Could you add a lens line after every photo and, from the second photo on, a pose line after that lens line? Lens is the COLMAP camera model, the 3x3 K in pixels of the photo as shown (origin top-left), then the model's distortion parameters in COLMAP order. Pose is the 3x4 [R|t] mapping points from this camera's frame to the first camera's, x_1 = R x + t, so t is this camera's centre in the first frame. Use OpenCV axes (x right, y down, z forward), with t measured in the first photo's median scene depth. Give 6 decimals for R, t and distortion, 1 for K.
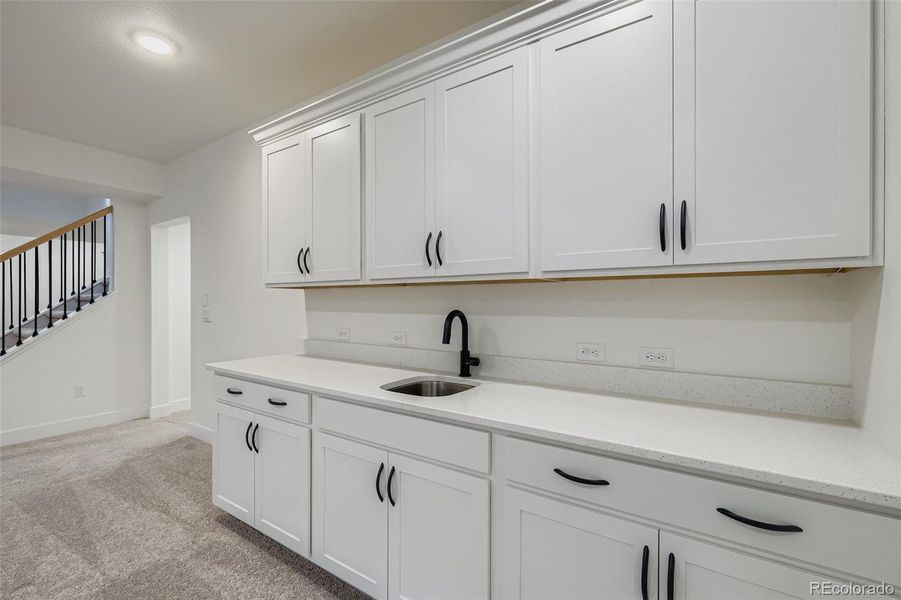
lens RADIAL K [[398.3, 0, 450.2], [0, 398.3, 300.3], [0, 0, 1]] dist [-0.000163, -0.000034]
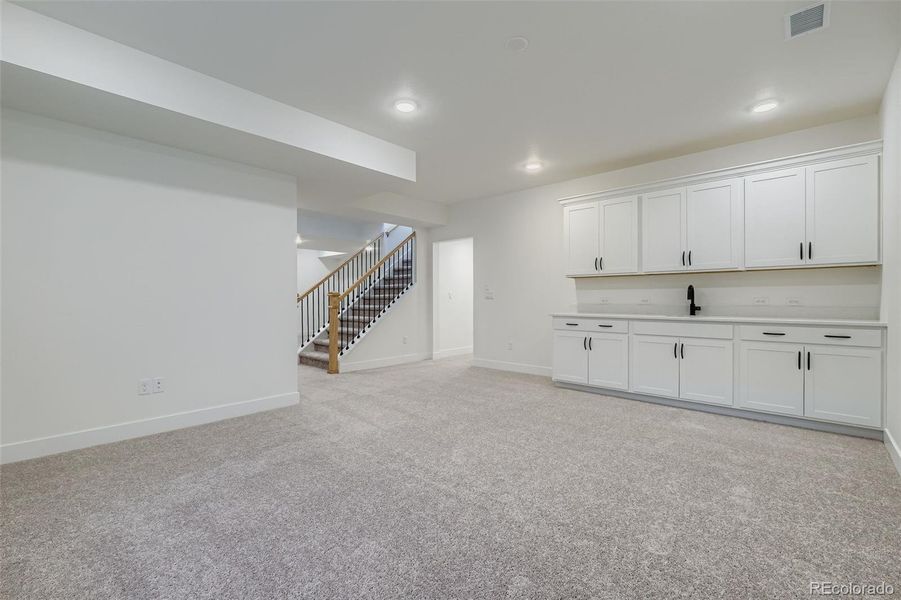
lens RADIAL K [[398.3, 0, 450.7], [0, 398.3, 300.5], [0, 0, 1]] dist [-0.000163, -0.000034]
pose [[0.991284, -0.003353, -0.131698, -1.090714], [0.004481, 0.999956, 0.008268, 0.092130], [0.131665, -0.008786, 0.991255, -1.487557]]
